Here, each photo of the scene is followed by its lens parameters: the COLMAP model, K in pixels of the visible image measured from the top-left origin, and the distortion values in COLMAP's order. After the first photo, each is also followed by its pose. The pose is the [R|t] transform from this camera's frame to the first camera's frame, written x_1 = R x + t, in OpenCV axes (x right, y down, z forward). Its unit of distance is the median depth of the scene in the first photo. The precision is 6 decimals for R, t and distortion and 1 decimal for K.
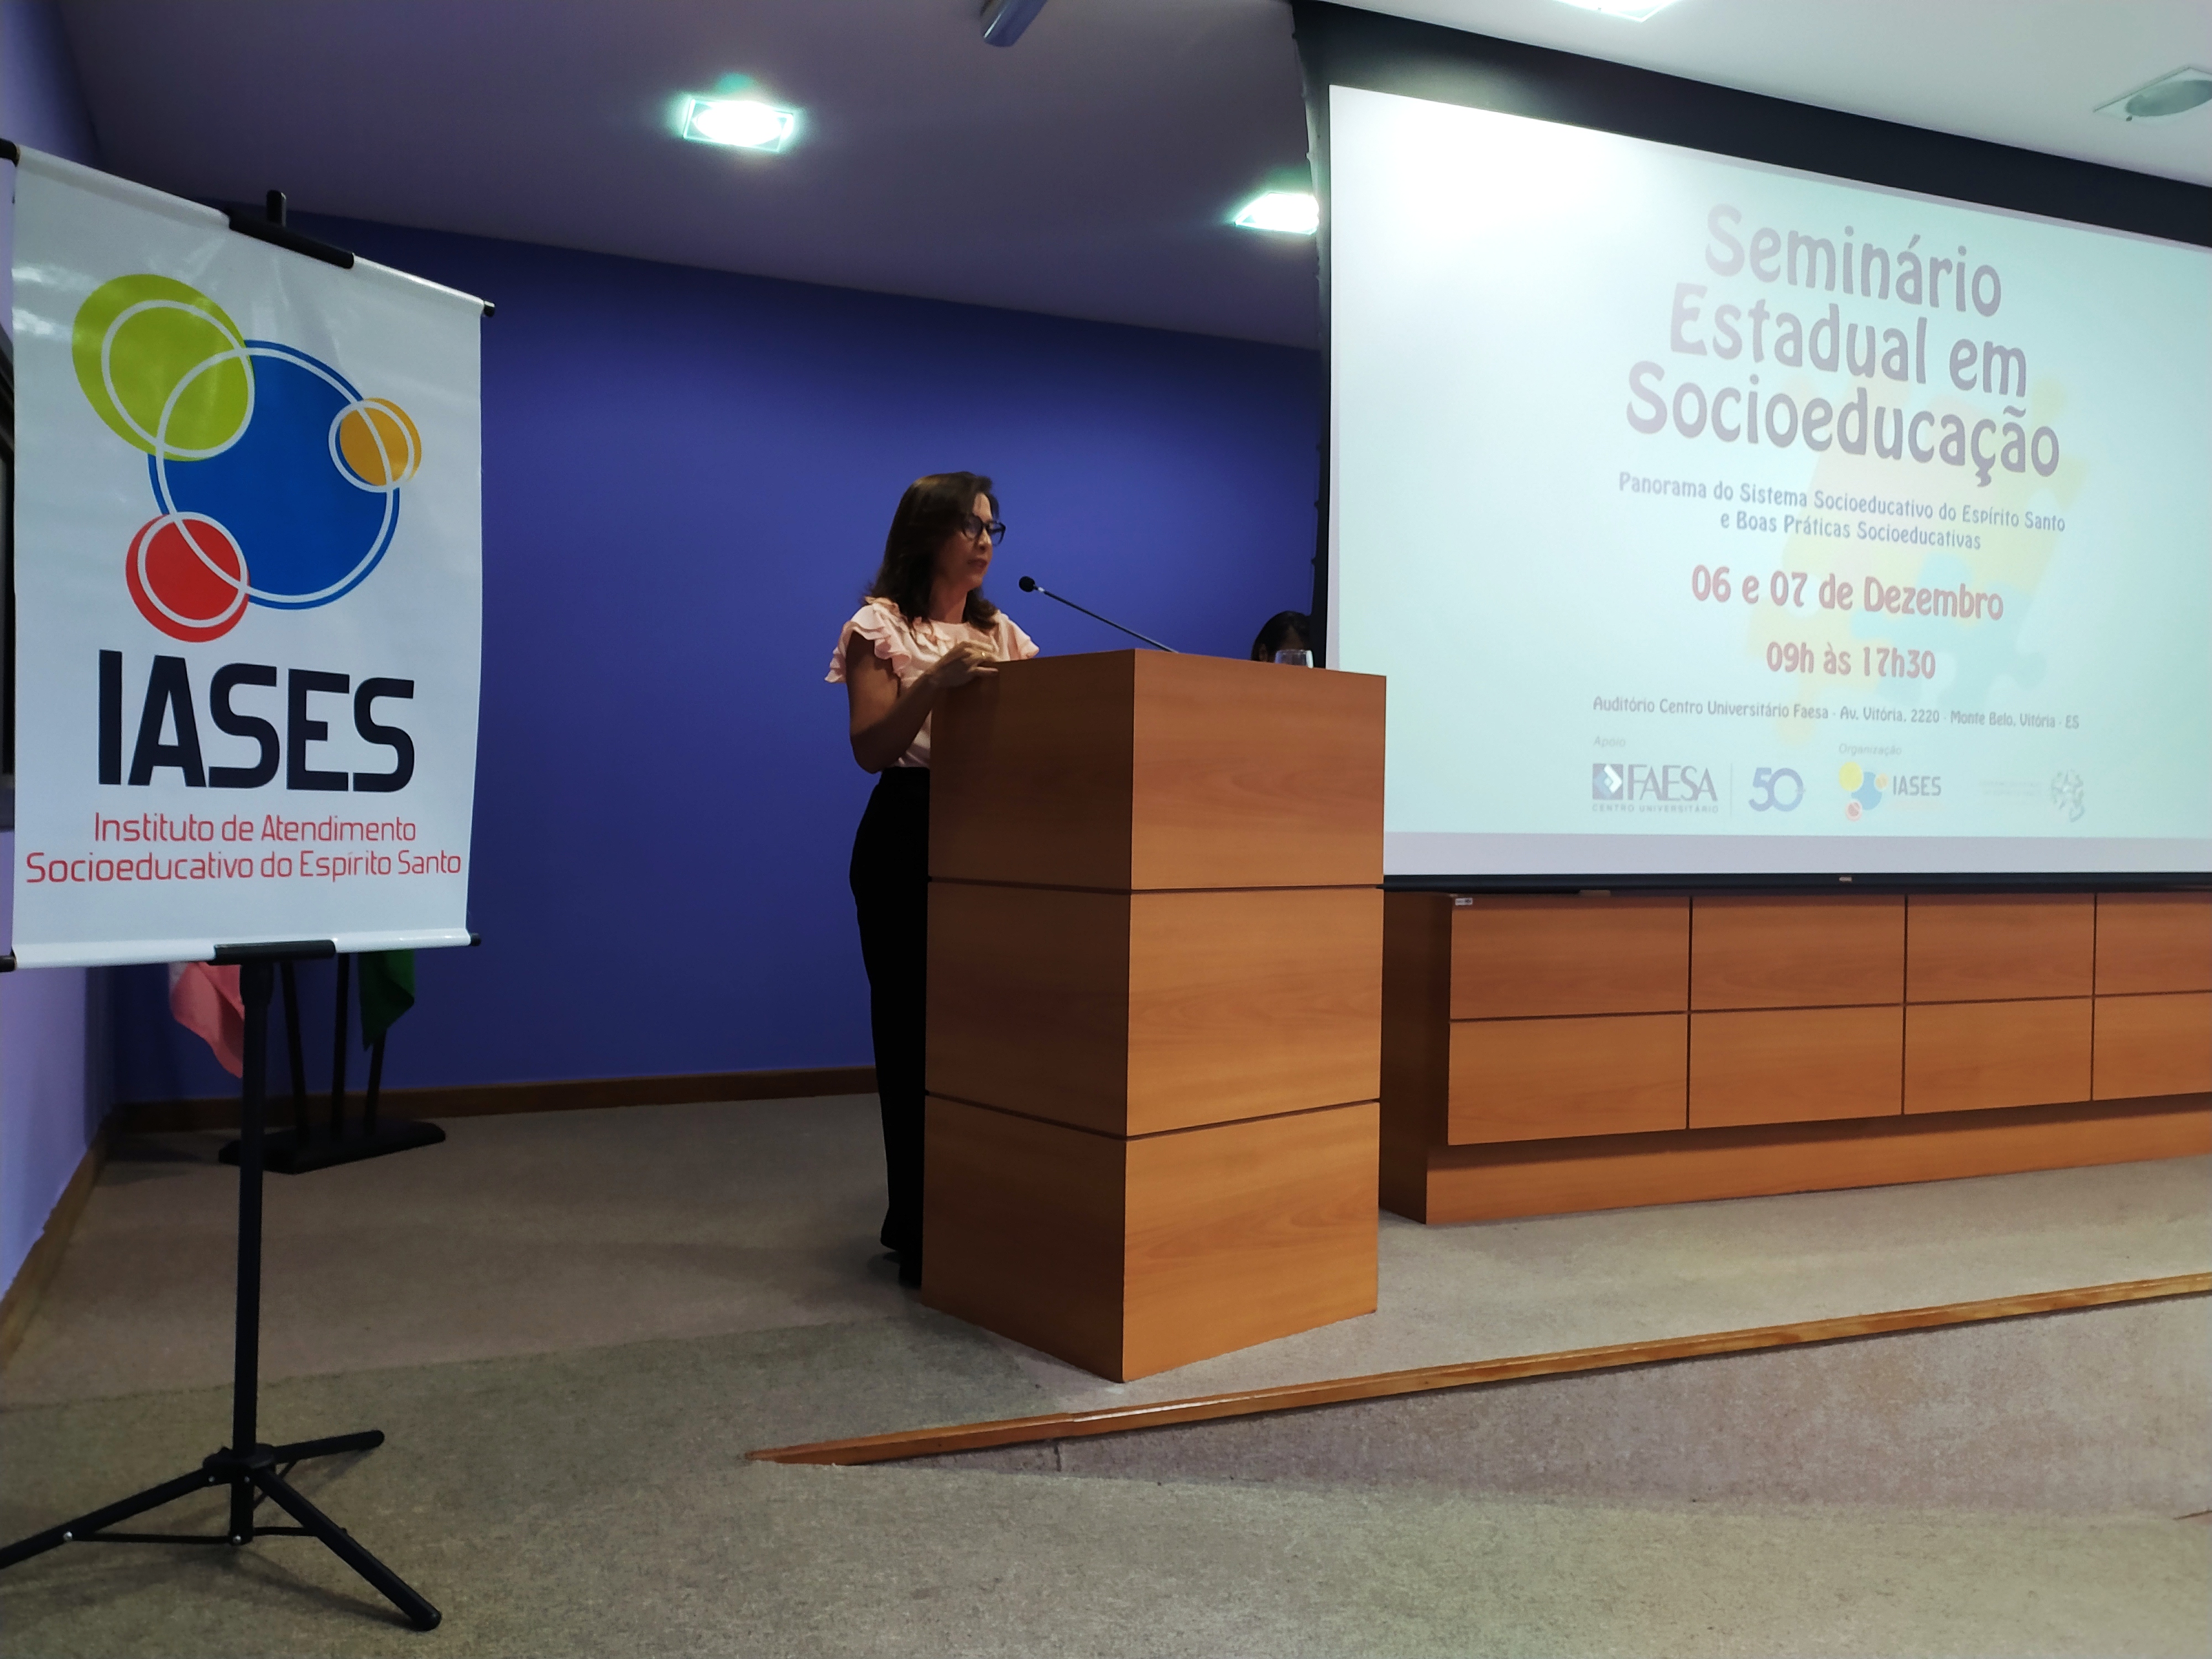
lens RADIAL K [[1651.7, 0, 1112.8], [0, 1651.7, 832.2], [0, 0, 1]] dist [0.135988, -0.199094]
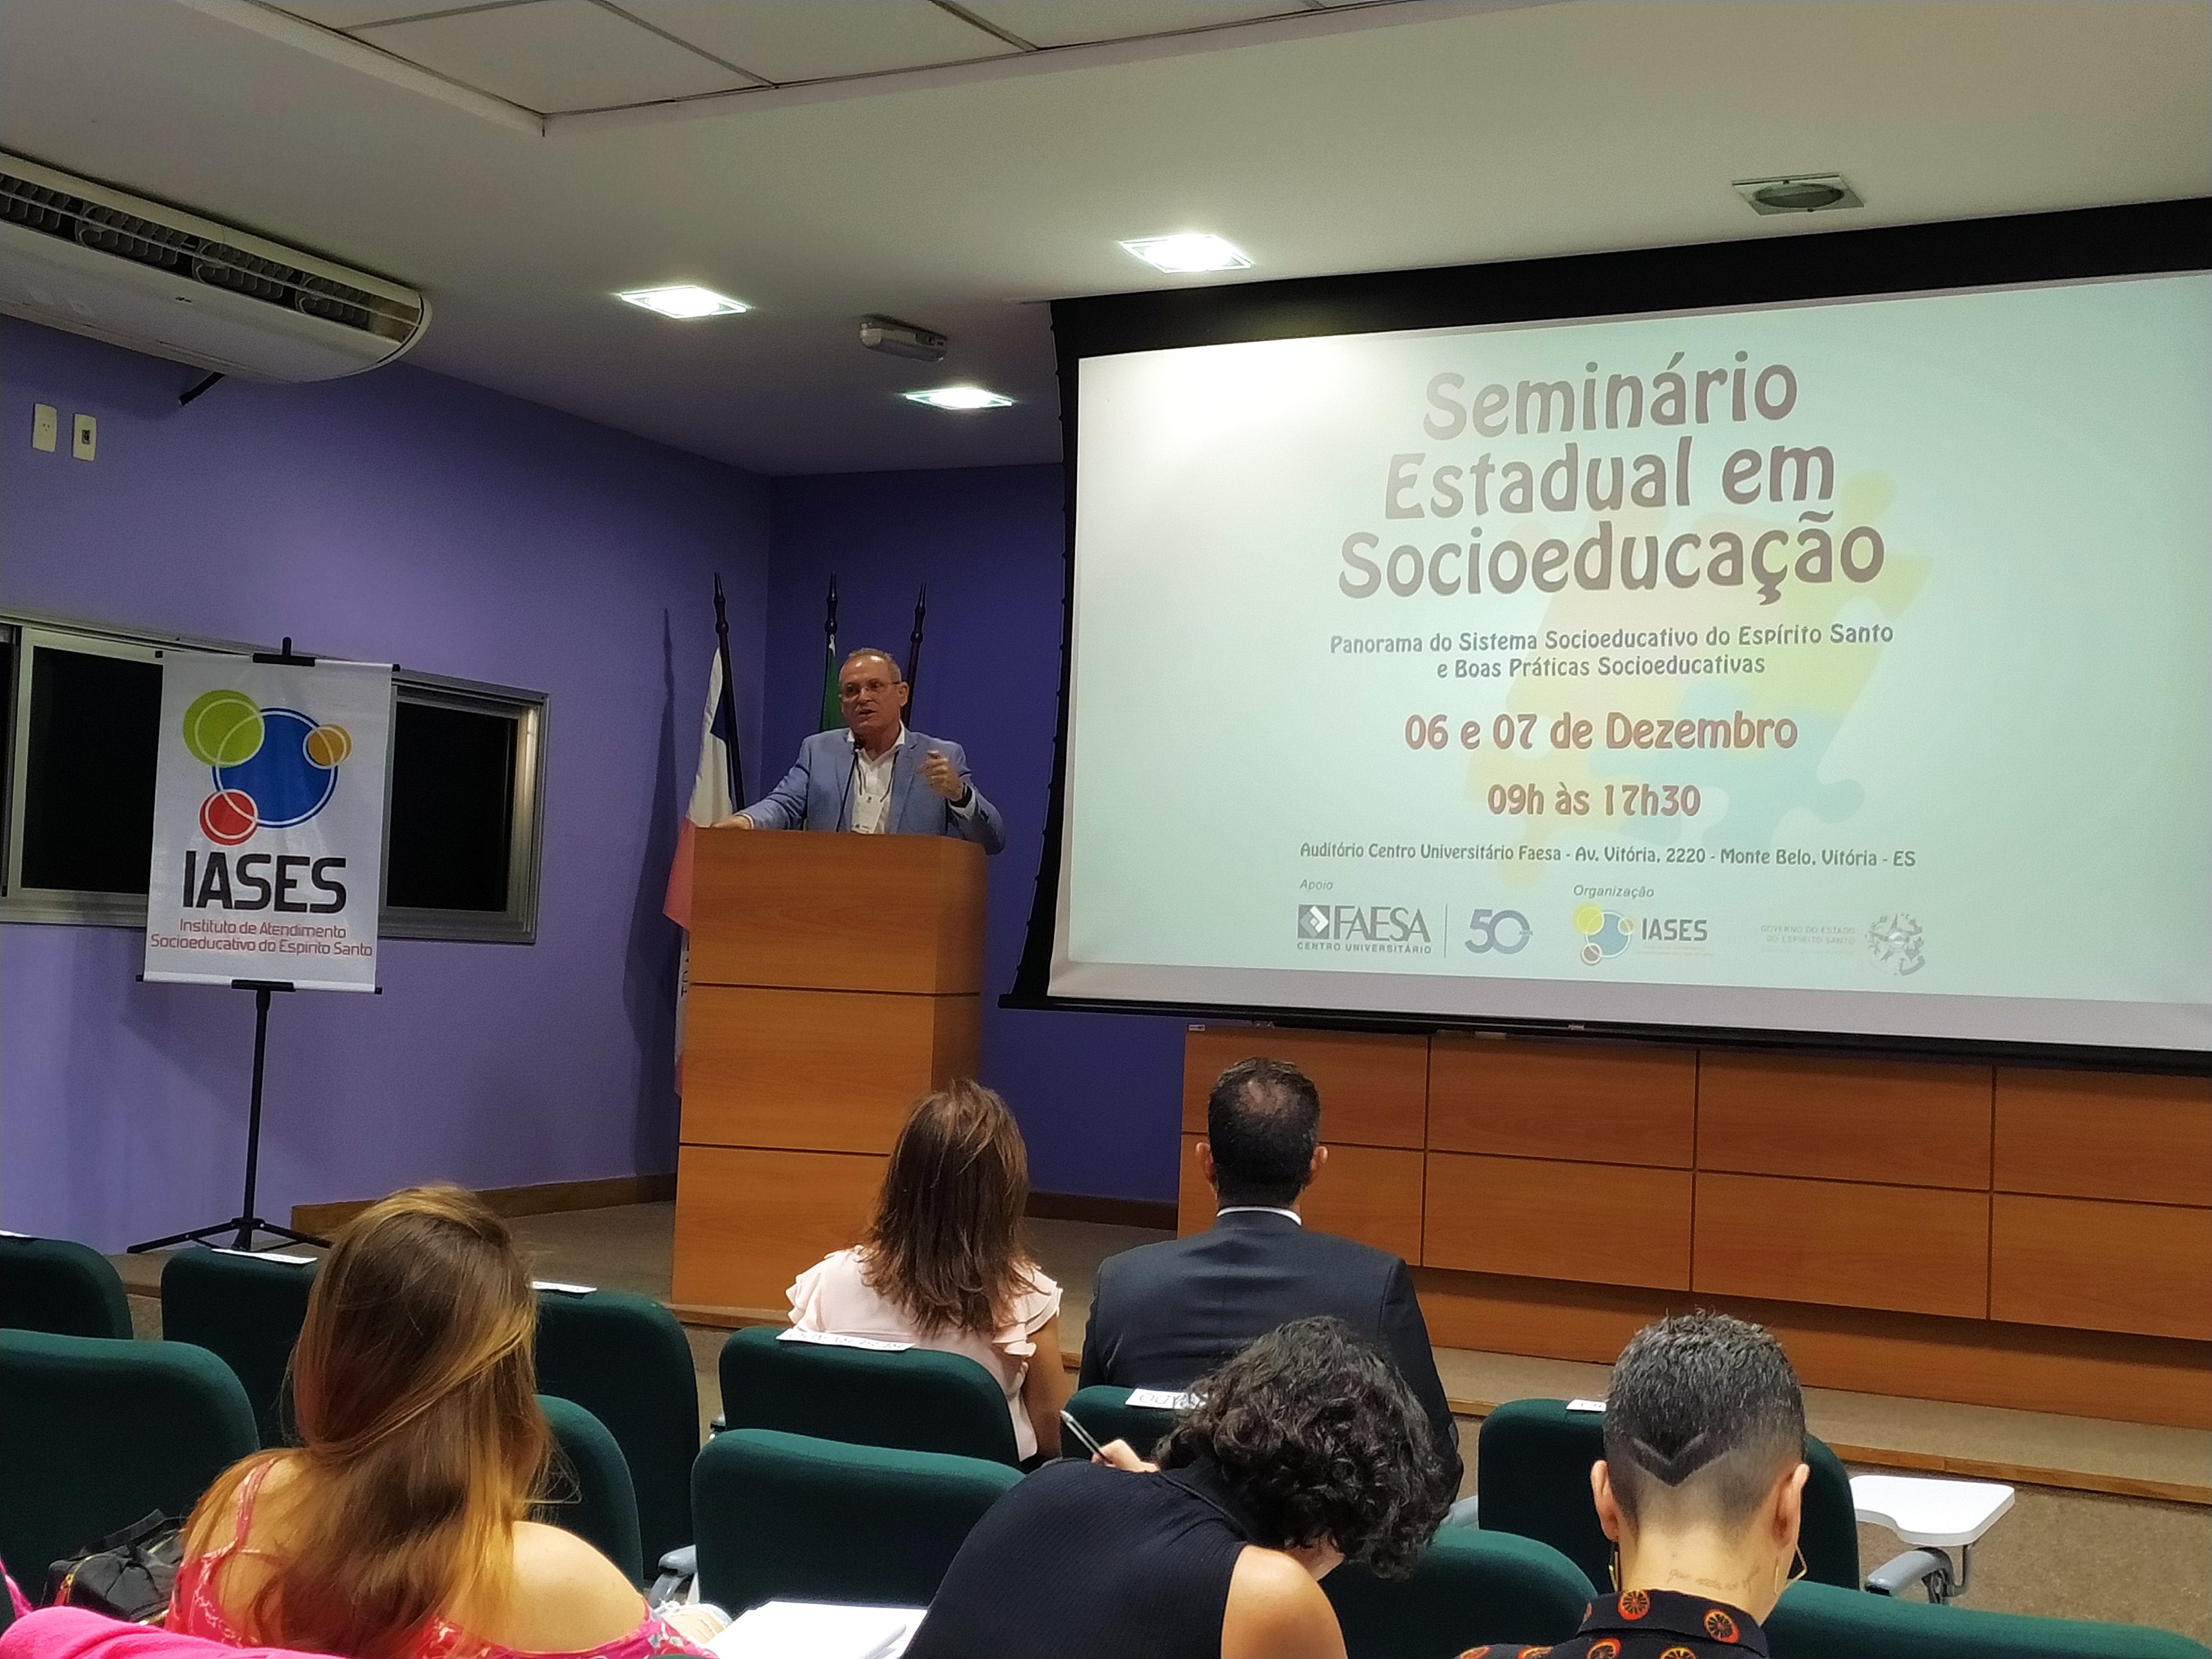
lens RADIAL K [[2991.7, 0, 1142.6], [0, 2991.7, 827.6], [0, 0, 1]] dist [0.021277, 0.135506]
pose [[0.630058, -0.023683, -0.776187, 1.649750], [-0.040469, 0.997175, -0.063276, 0.034281], [0.775493, 0.071279, 0.627320, -0.286955]]
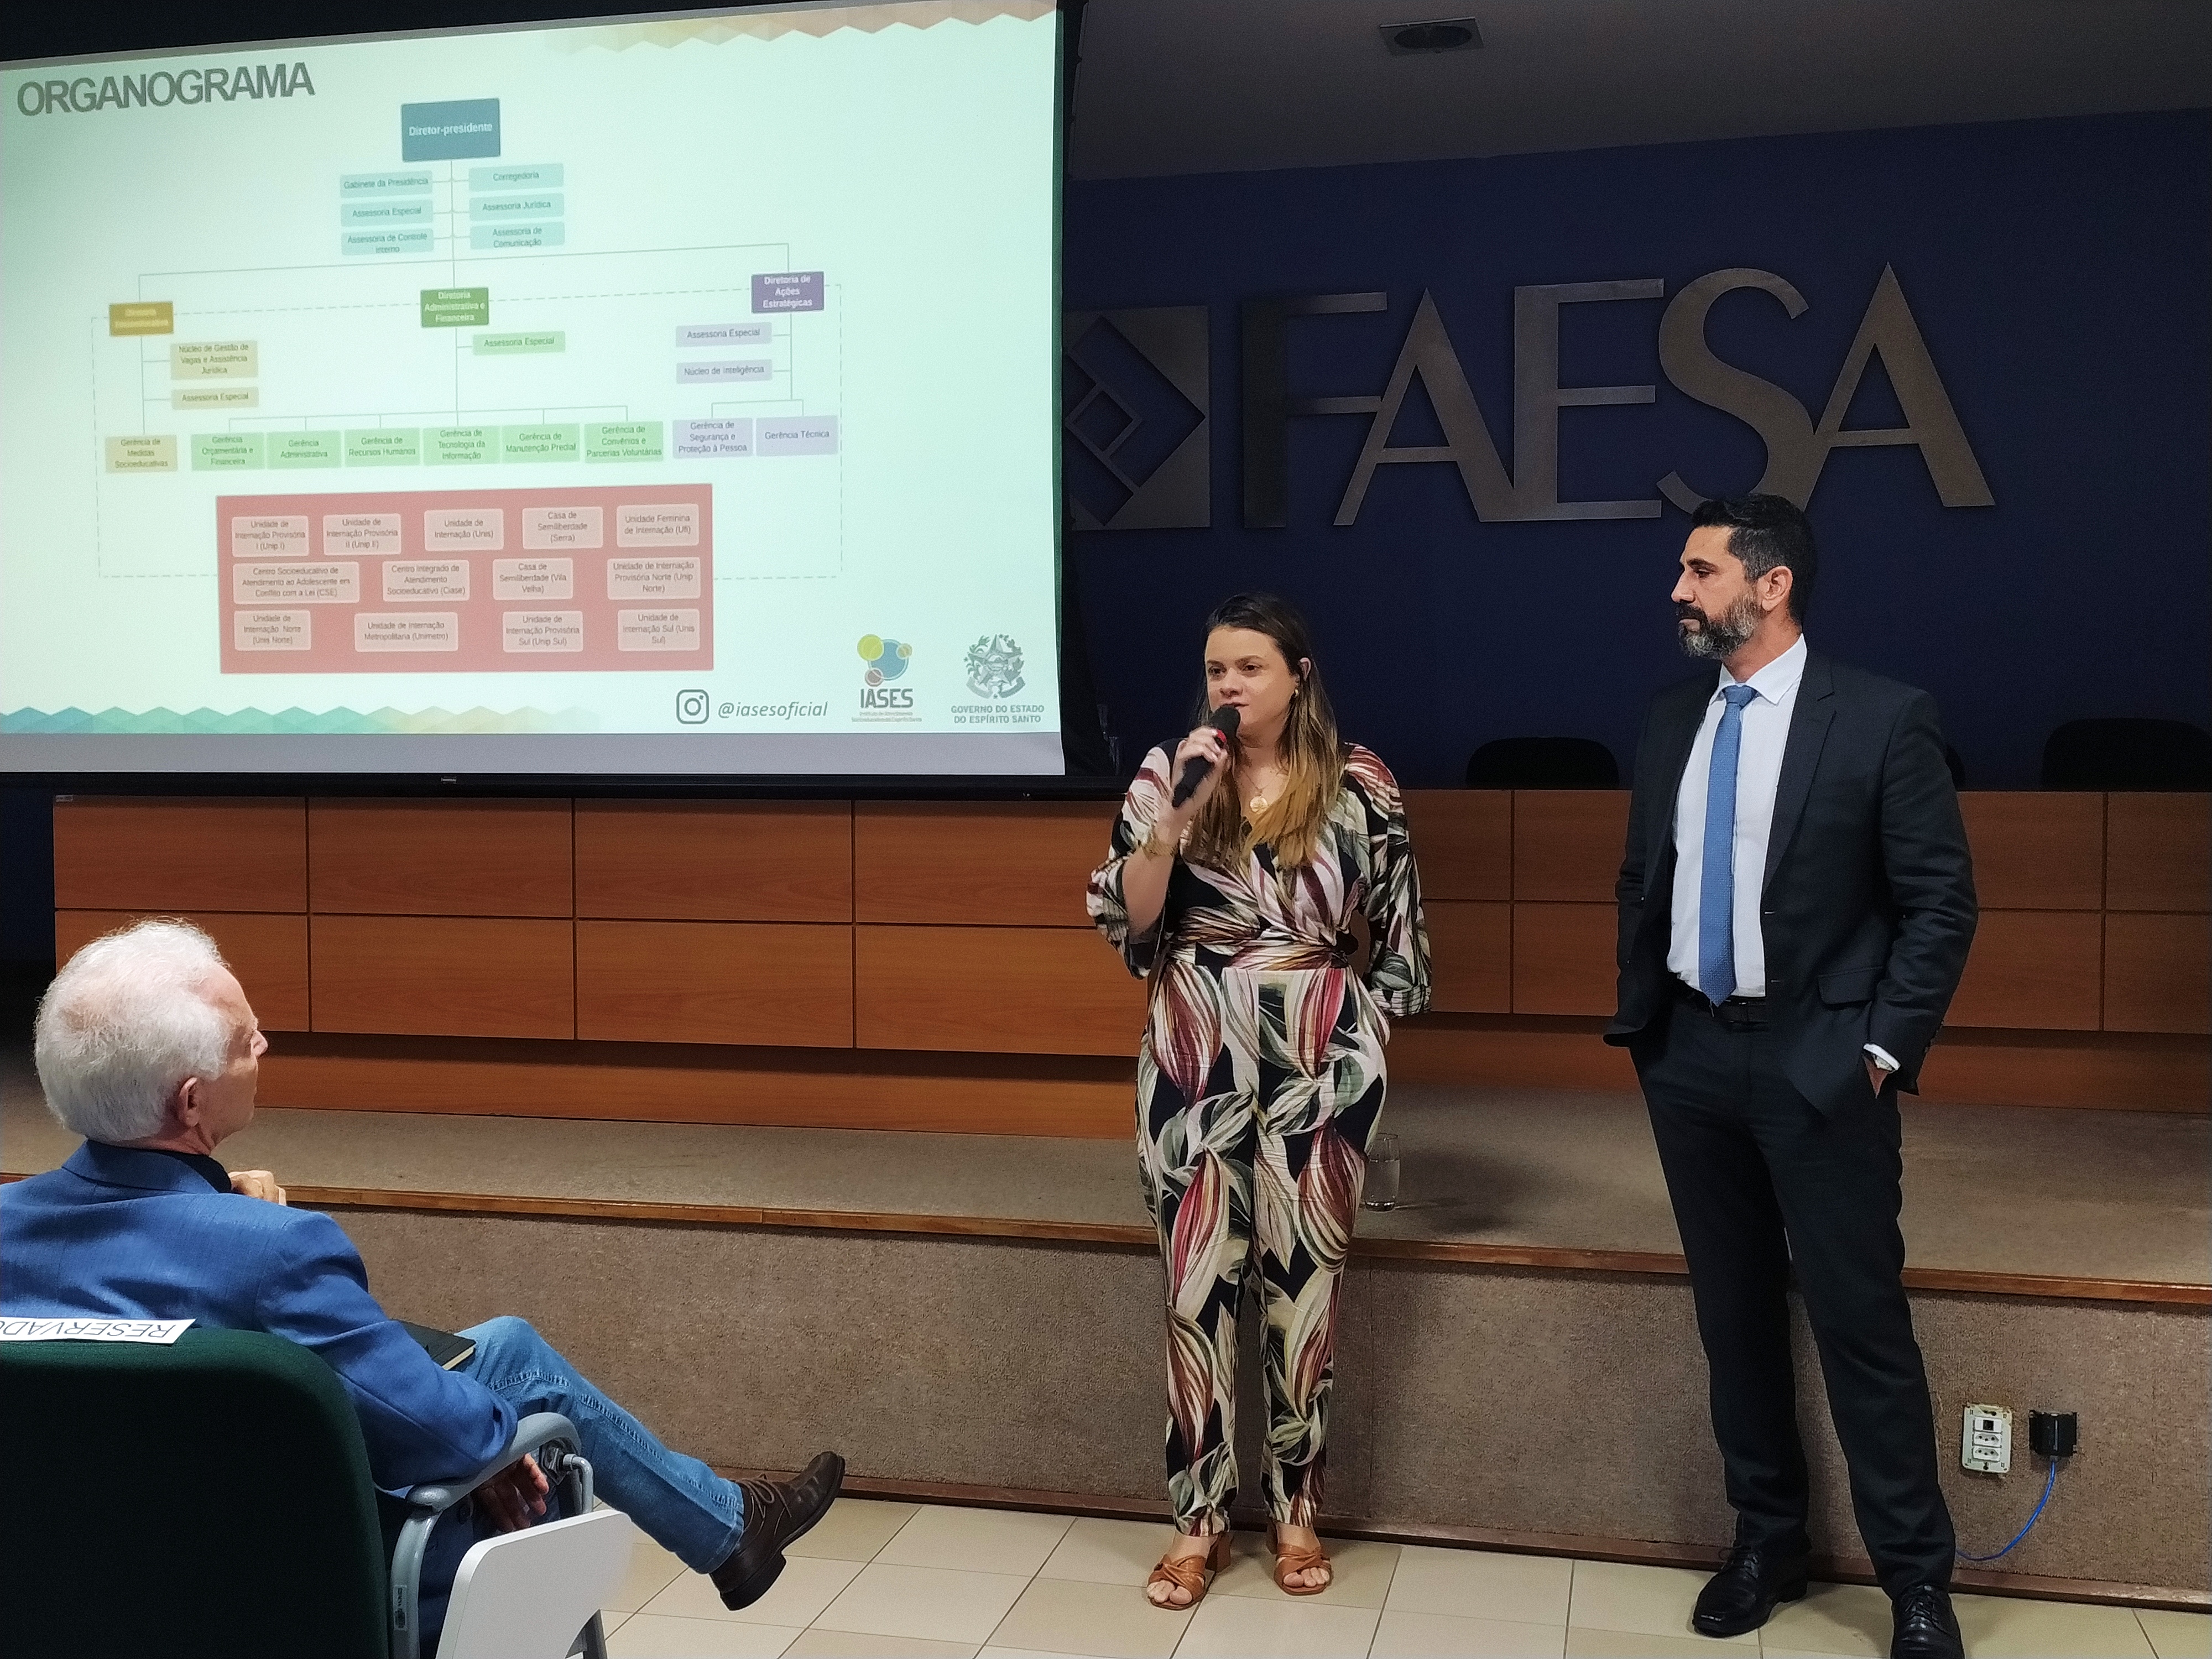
lens RADIAL K [[2224.4, 0, 1091.0], [0, 2224.4, 828.2], [0, 0, 1]] dist [0.037981, 0.004754]
pose [[0.807887, 0.011660, -0.589222, 1.495235], [0.006190, 0.999581, 0.028267, 0.022613], [0.589305, -0.026484, 0.807477, 0.206746]]
